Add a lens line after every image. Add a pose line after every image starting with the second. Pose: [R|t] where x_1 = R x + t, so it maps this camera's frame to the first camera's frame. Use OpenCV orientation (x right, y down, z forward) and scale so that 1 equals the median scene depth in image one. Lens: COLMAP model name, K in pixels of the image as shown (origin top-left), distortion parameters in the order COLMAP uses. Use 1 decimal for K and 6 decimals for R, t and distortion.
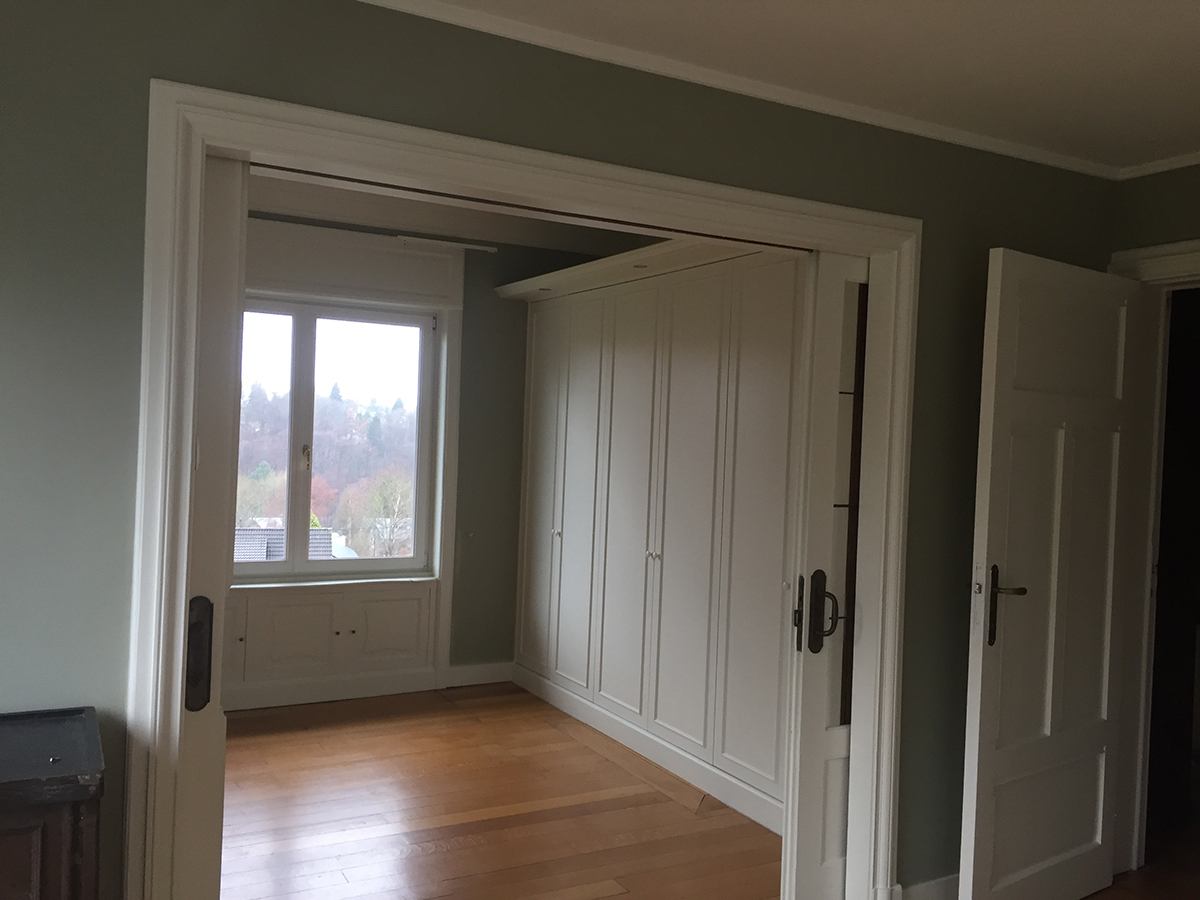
lens RADIAL K [[1020.1, 0, 600.0], [0, 1020.1, 450.0], [0, 0, 1]] dist [0.099482, -0.143215]
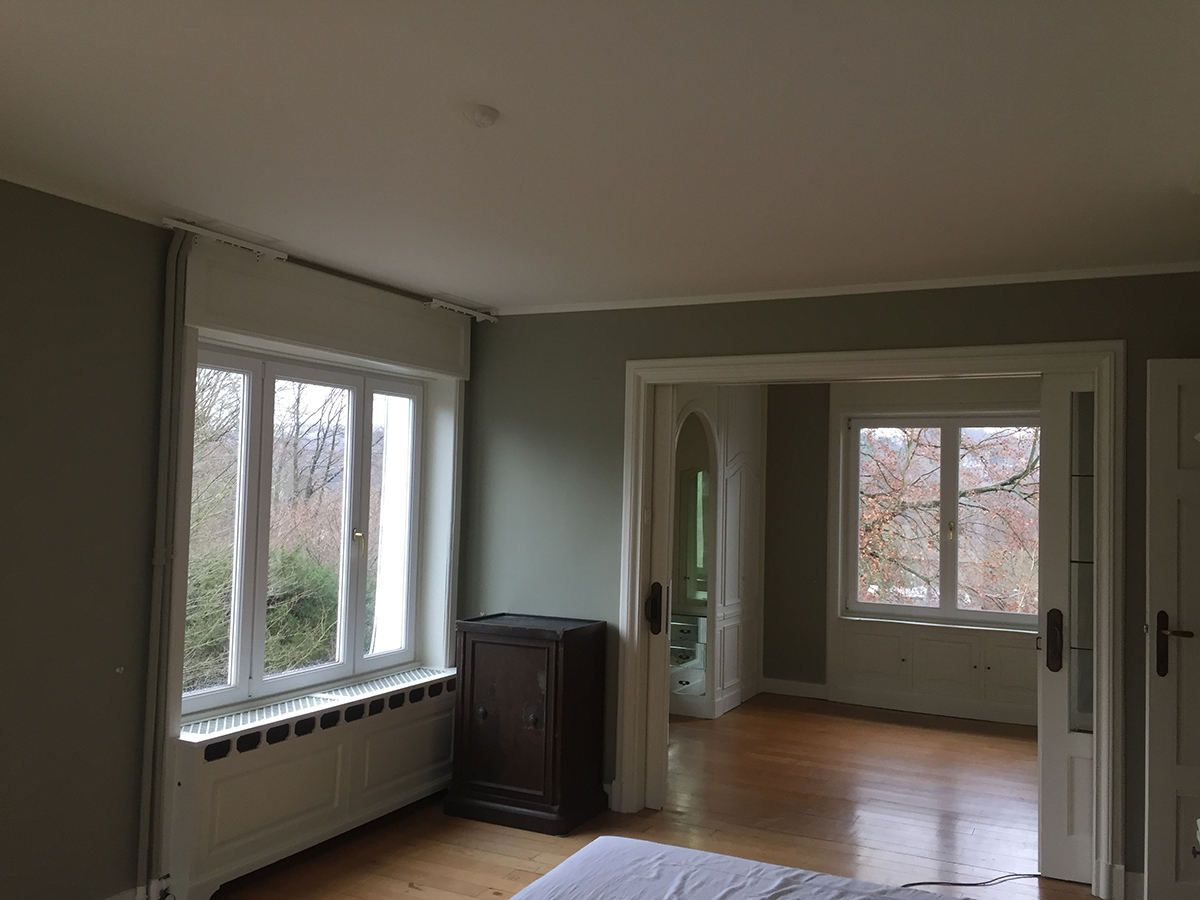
lens RADIAL K [[1020.1, 0, 600.0], [0, 1020.1, 450.0], [0, 0, 1]] dist [0.099482, -0.143215]
pose [[0.573764, -0.057532, -0.816997, 0.991443], [-0.013614, 0.996722, -0.079749, 0.026483], [0.818907, 0.056880, 0.571100, -0.268278]]
